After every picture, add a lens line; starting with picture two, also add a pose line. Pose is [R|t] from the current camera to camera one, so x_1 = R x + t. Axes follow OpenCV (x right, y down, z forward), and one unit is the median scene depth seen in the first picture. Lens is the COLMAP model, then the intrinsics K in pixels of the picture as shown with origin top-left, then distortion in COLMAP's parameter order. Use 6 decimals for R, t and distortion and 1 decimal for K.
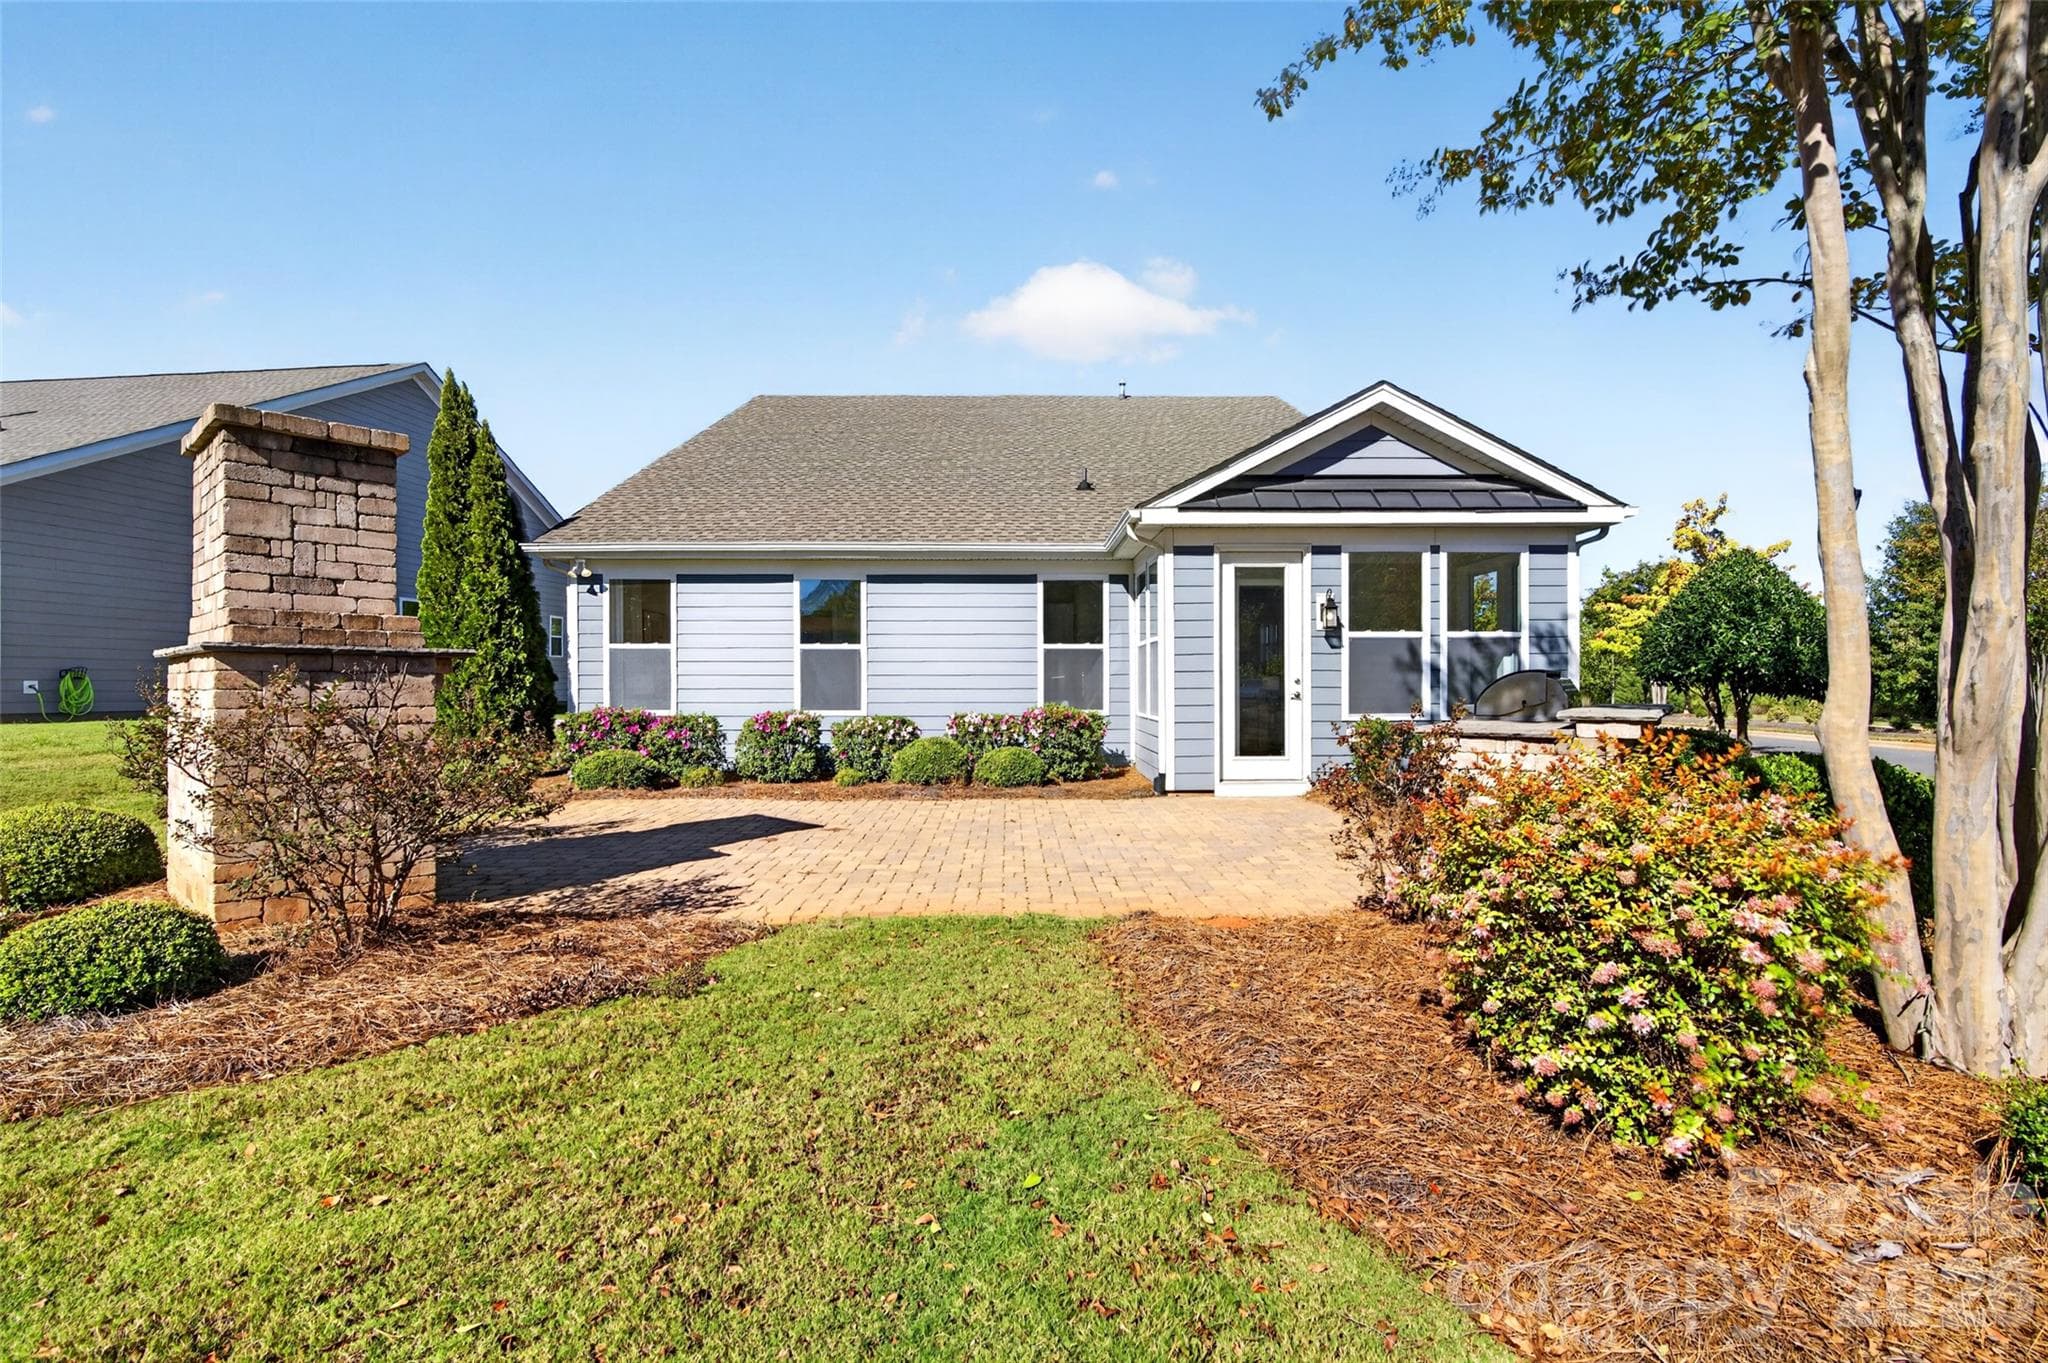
lens RADIAL K [[919.0, 0, 1018.8], [0, 919.0, 682.9], [0, 0, 1]] dist [-0.001054, -0.000095]
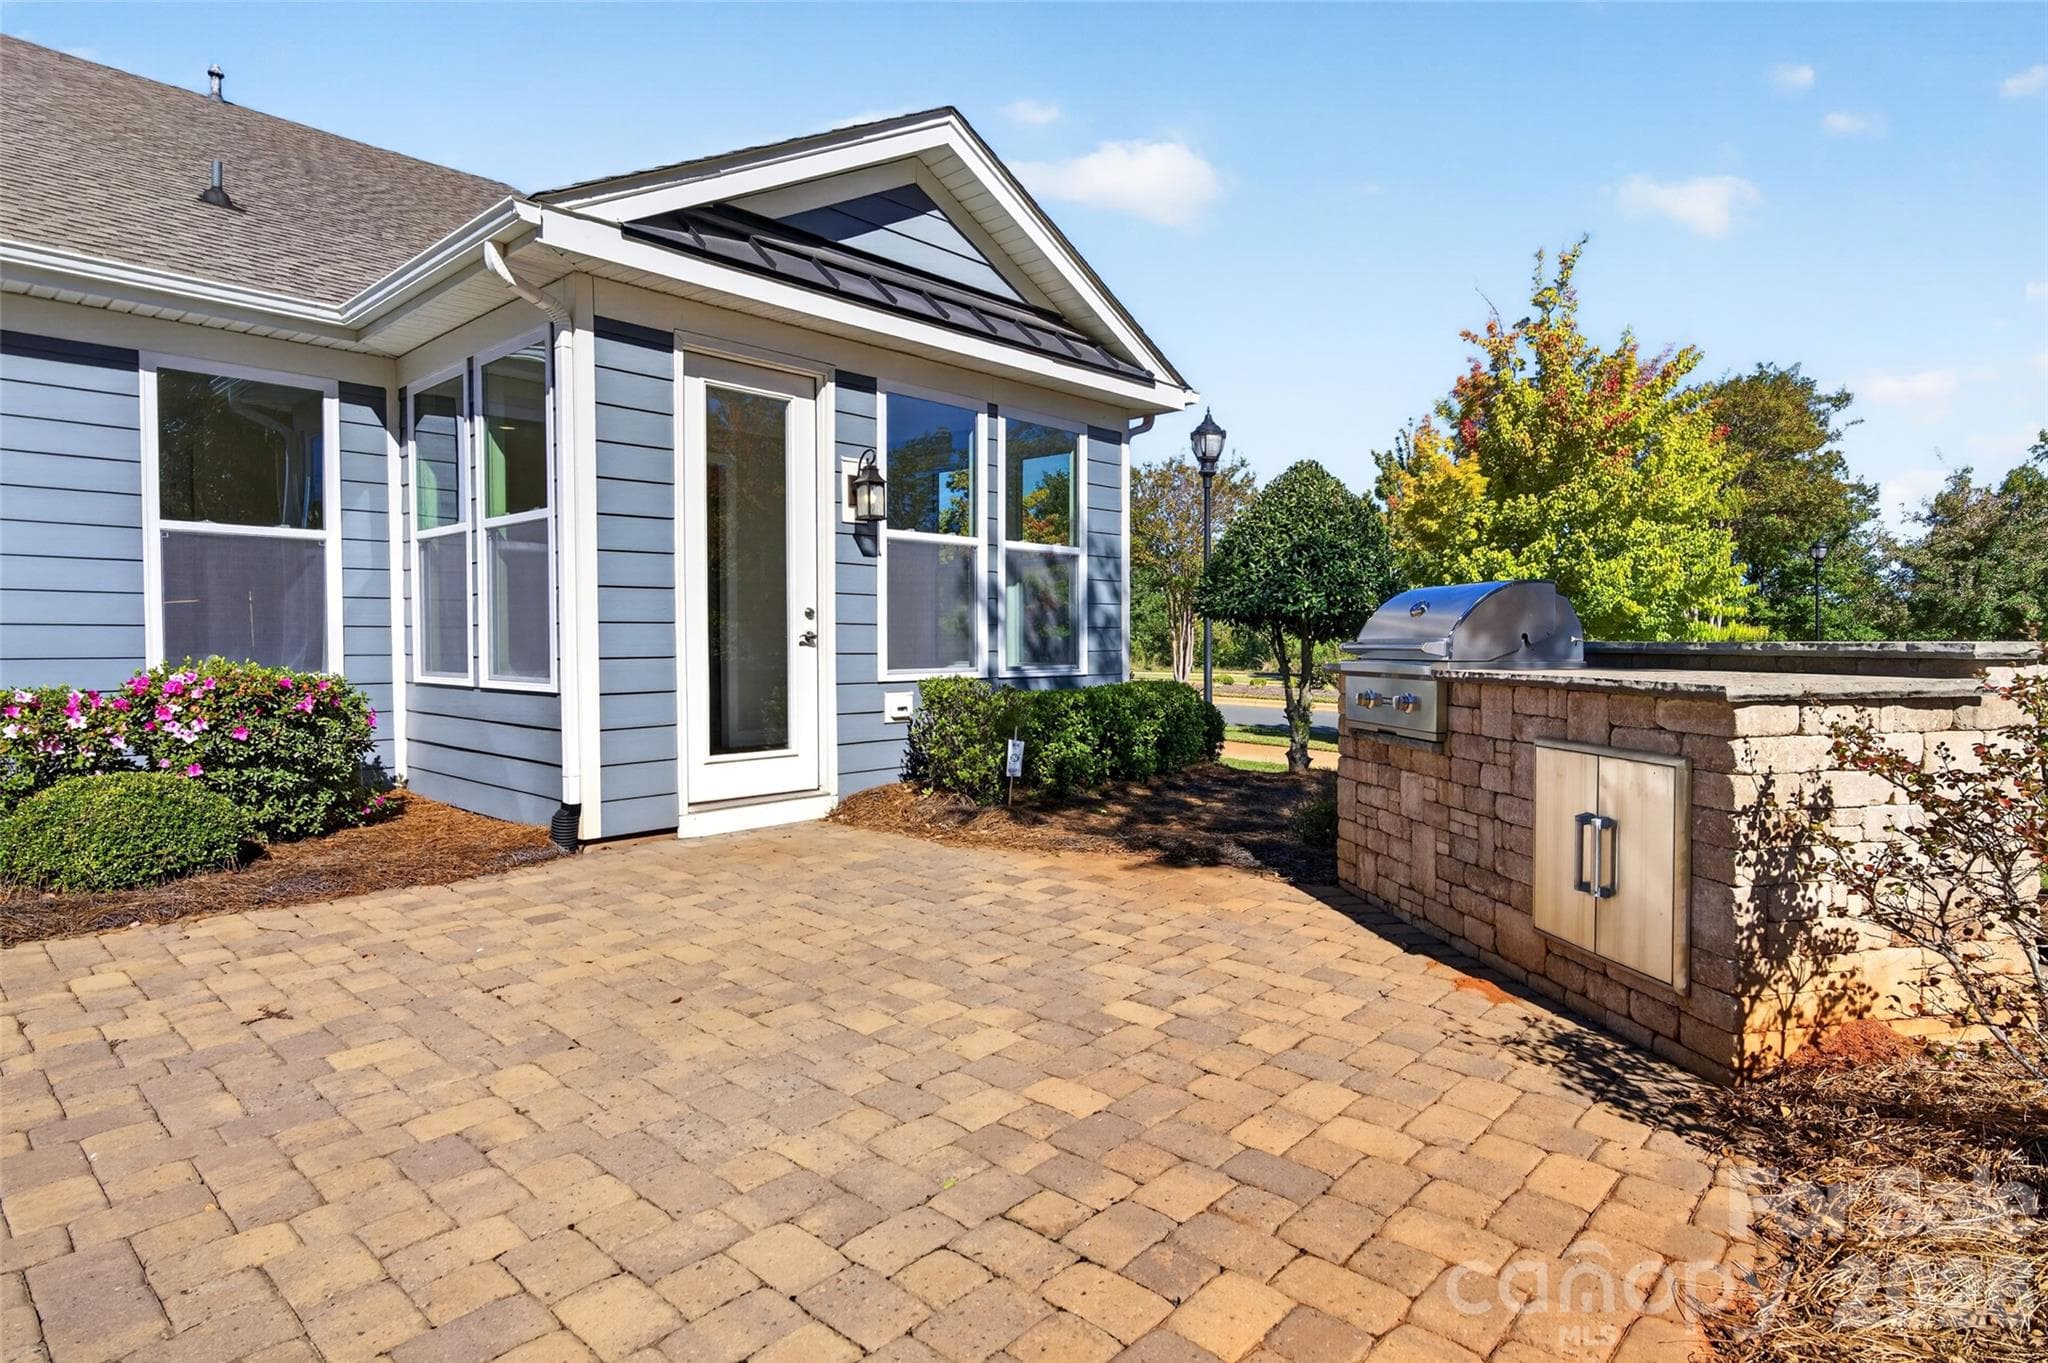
lens RADIAL K [[1089.1, 0, 1025.4], [0, 1089.1, 669.1], [0, 0, 1]] dist [0.011644, 0.000730]
pose [[0.684702, -0.018640, 0.728585, -0.088167], [-0.003989, 0.999562, 0.029322, 0.012670], [-0.728812, -0.022983, 0.684328, 0.454411]]
